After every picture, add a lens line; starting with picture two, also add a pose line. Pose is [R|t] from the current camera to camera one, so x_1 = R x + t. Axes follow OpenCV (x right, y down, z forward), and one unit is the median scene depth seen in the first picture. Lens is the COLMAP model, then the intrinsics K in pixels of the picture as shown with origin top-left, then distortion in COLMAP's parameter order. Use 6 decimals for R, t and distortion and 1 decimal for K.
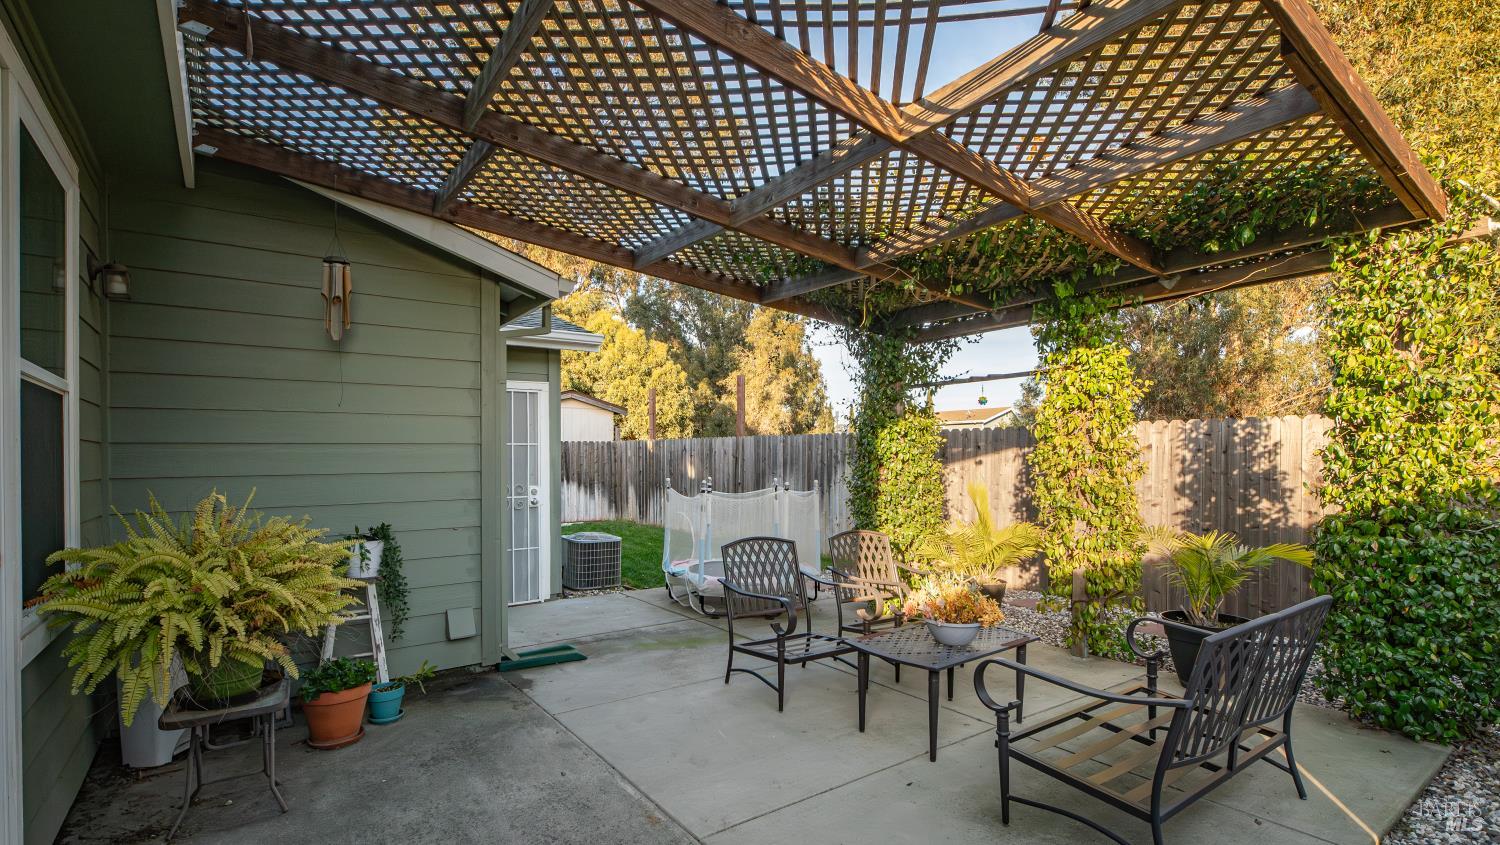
lens RADIAL K [[696.8, 0, 749.8], [0, 696.8, 458.1], [0, 0, 1]] dist [-0.000014, -0.000091]
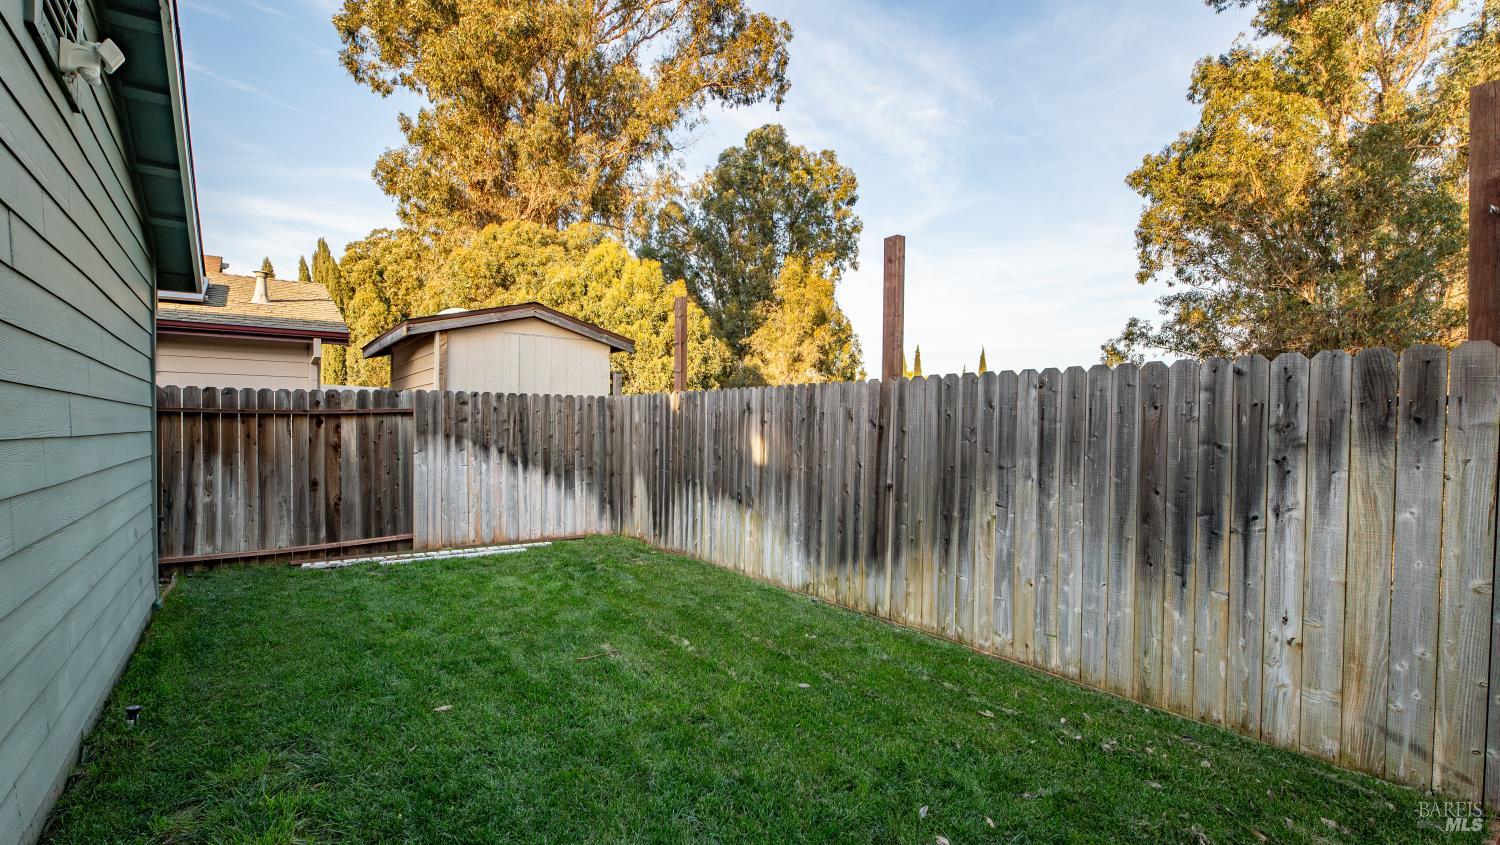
lens RADIAL K [[669.0, 0, 748.0], [0, 669.0, 430.8], [0, 0, 1]] dist [-0.000881, -0.000385]
pose [[0.999863, 0.014768, -0.007418, -0.042867], [-0.014747, 0.999887, 0.002932, 0.000808], [0.007460, -0.002822, 0.999968, 0.249583]]
